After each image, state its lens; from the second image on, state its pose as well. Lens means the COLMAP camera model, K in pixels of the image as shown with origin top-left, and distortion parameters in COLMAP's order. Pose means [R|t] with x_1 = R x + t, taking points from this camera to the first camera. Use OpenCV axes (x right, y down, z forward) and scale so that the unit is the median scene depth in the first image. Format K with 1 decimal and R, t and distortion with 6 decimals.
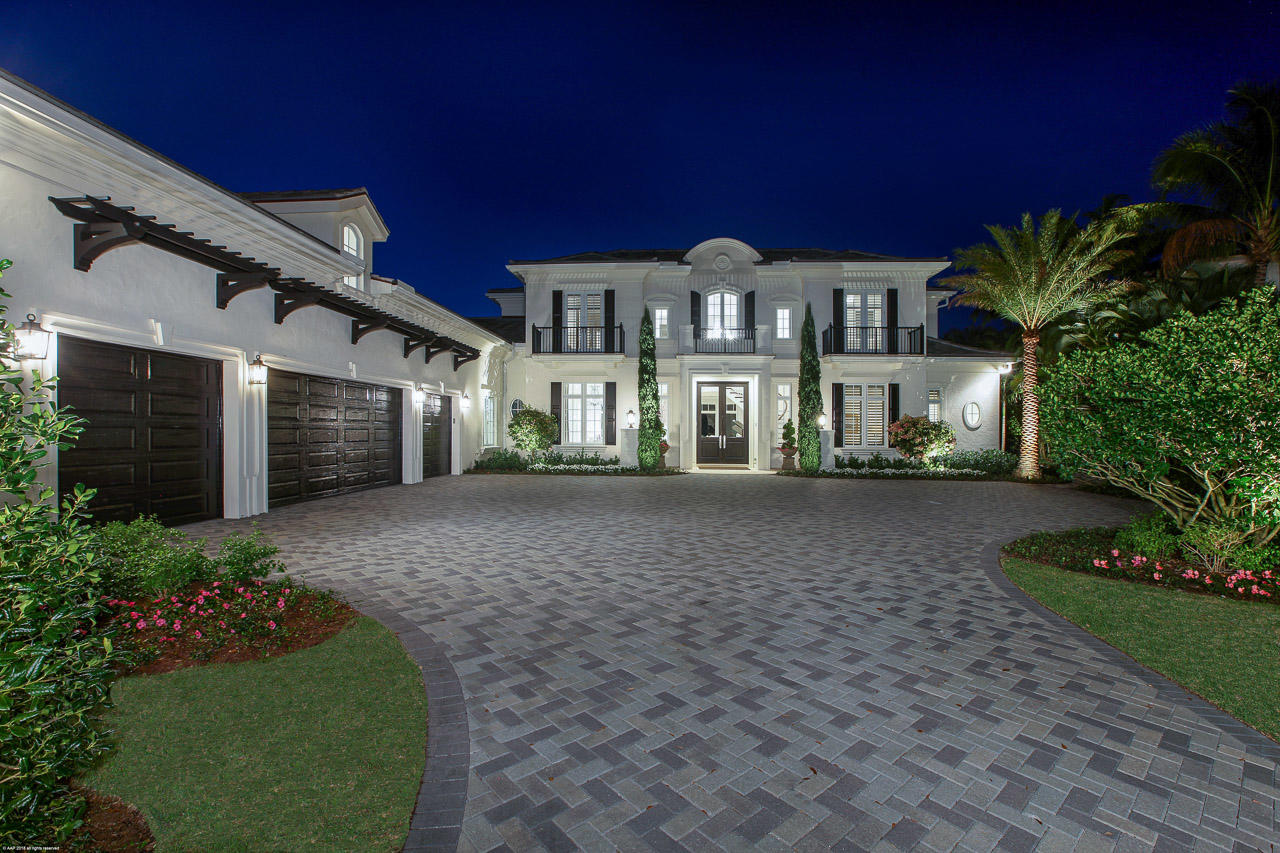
lens RADIAL K [[607.3, 0, 640.0], [0, 607.3, 426.5], [0, 0, 1]] dist [0.012935, 0.000145]
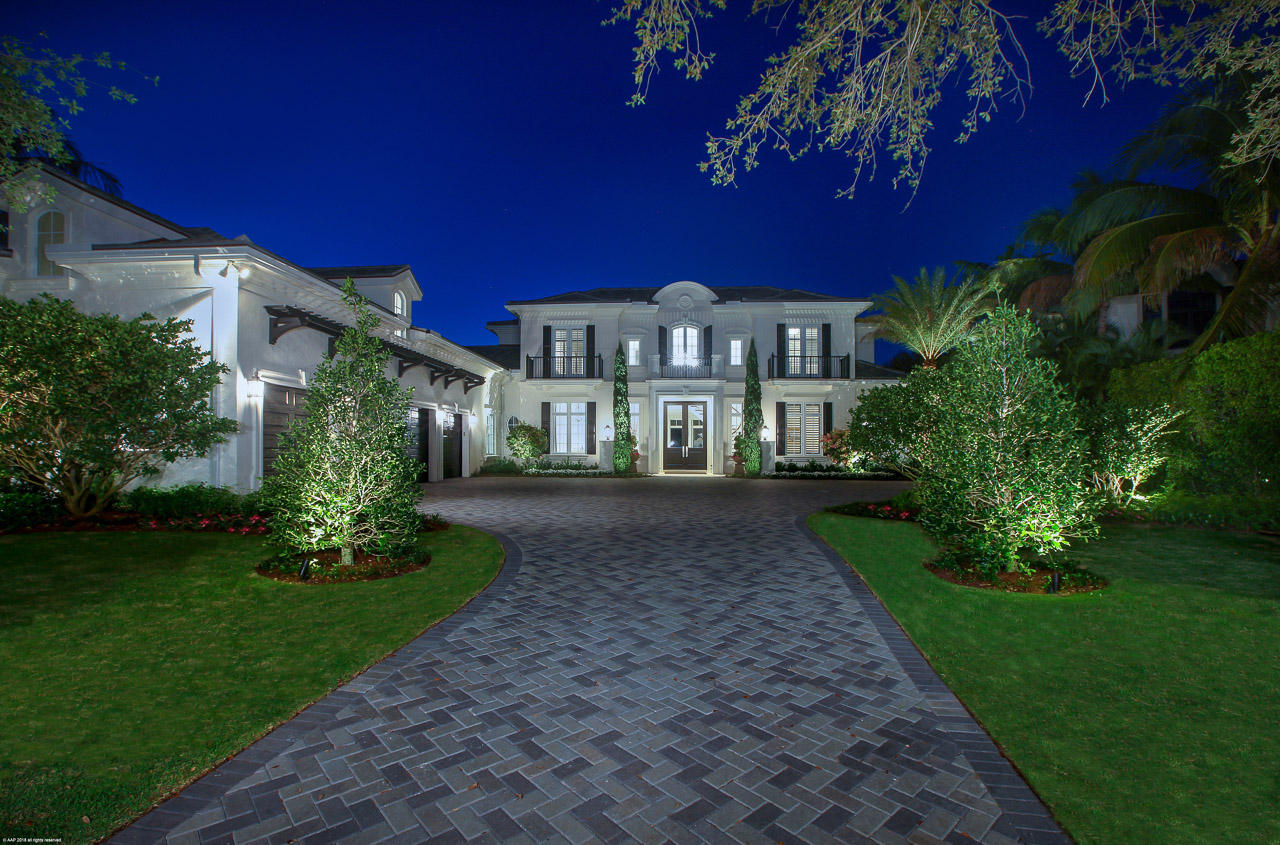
lens RADIAL K [[594.1, 0, 640.0], [0, 594.1, 422.5], [0, 0, 1]] dist [-0.000834, -0.000049]
pose [[0.999729, -0.003290, 0.023042, 0.020983], [0.004022, 0.999486, -0.031815, 0.005653], [-0.022926, 0.031899, 0.999228, -0.179534]]
